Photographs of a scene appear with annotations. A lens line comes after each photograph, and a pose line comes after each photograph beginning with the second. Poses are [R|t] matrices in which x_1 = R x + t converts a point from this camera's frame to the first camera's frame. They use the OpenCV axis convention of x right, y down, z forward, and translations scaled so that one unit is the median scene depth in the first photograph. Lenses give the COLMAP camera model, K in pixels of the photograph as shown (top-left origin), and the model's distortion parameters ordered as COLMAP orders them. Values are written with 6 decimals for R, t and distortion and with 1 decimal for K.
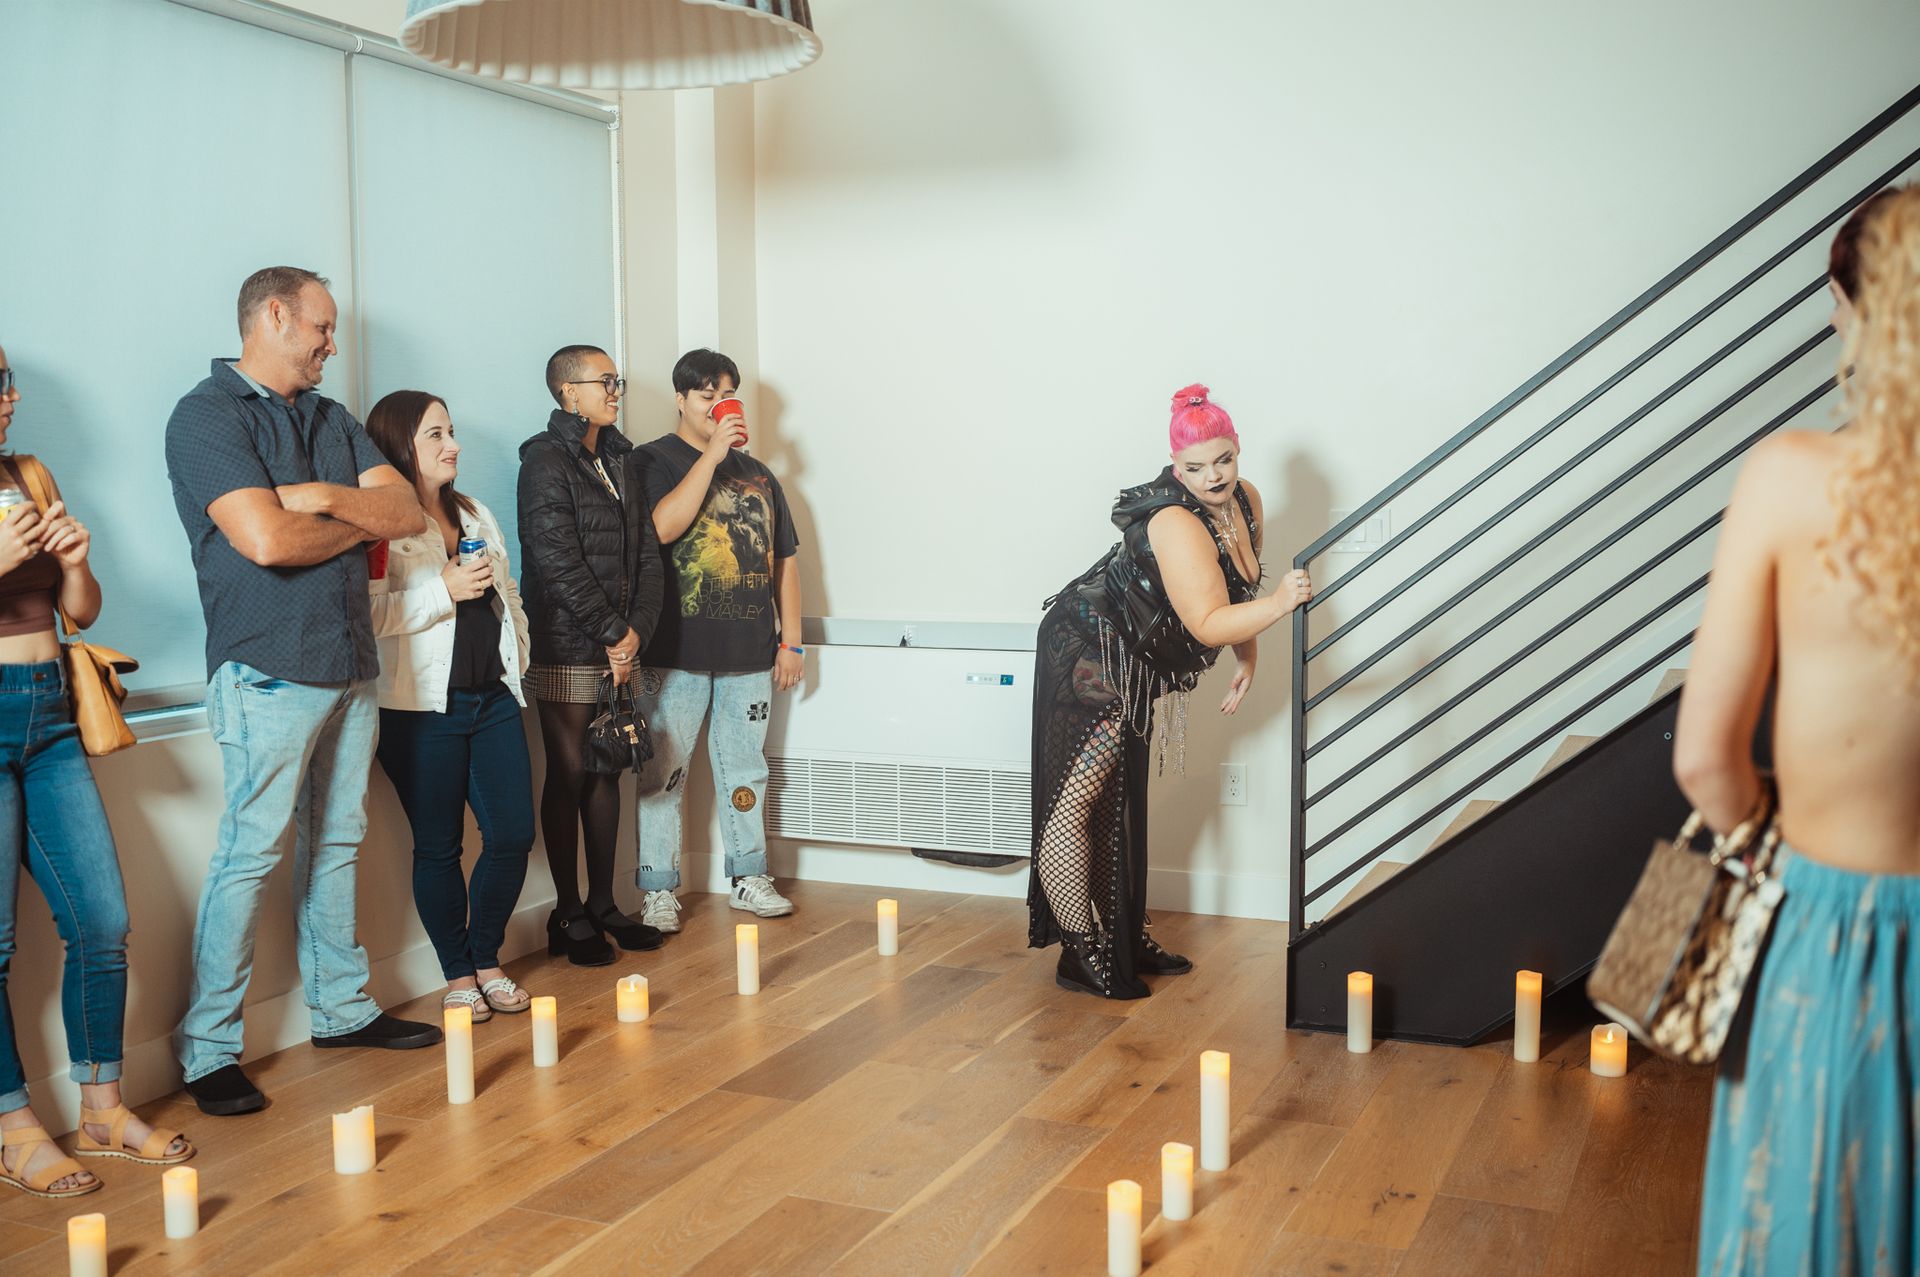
lens RADIAL K [[1874.8, 0, 945.5], [0, 1874.8, 630.5], [0, 0, 1]] dist [-0.021045, 0.020252]
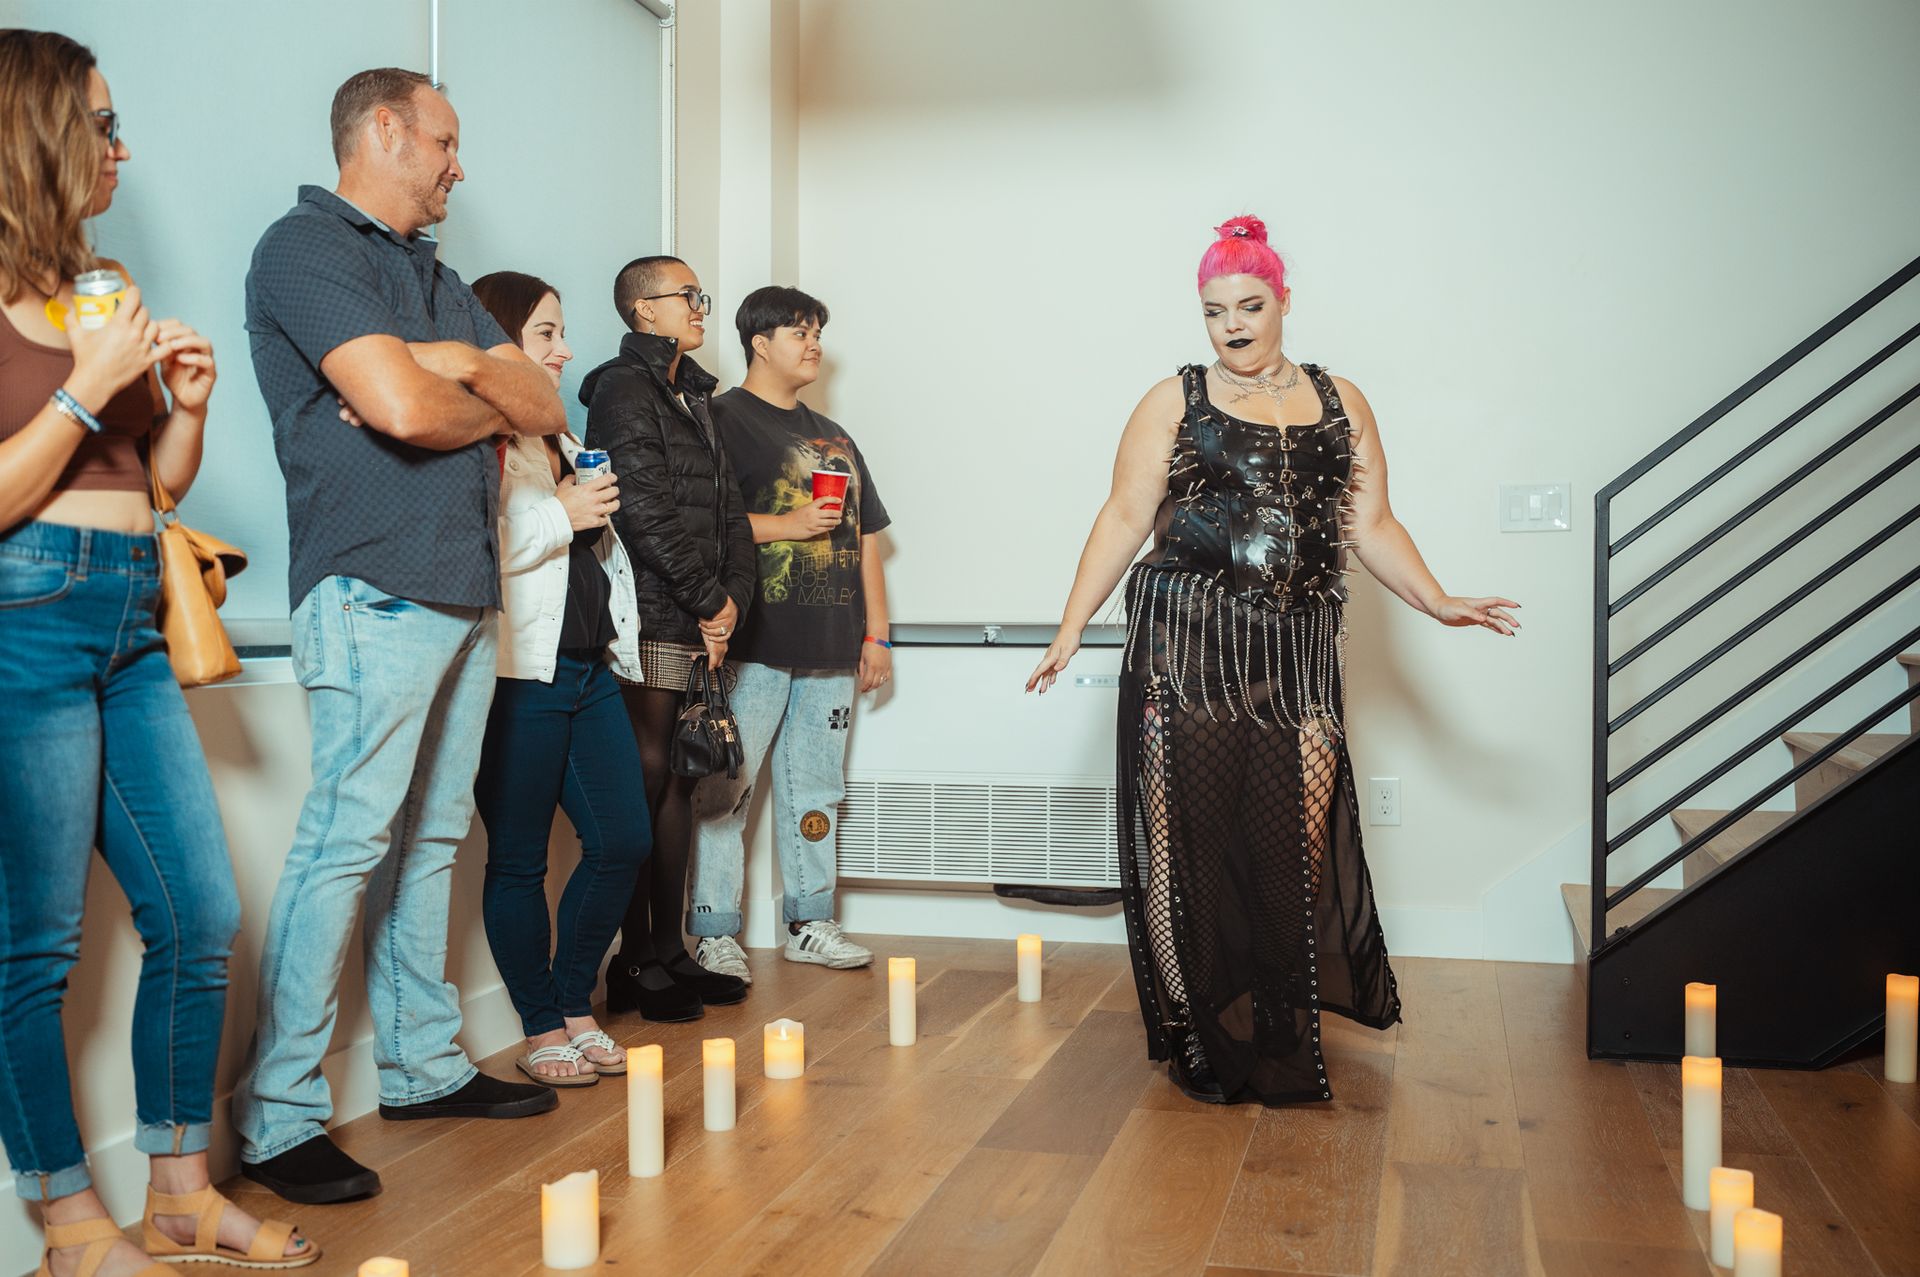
lens RADIAL K [[1909.0, 0, 958.0], [0, 1909.0, 612.7], [0, 0, 1]] dist [-0.019321, 0.012683]
pose [[0.987441, 0.008770, 0.157744, -0.238686], [0.003584, 0.996958, -0.077863, 0.083118], [-0.157947, 0.077450, 0.984406, 0.207346]]
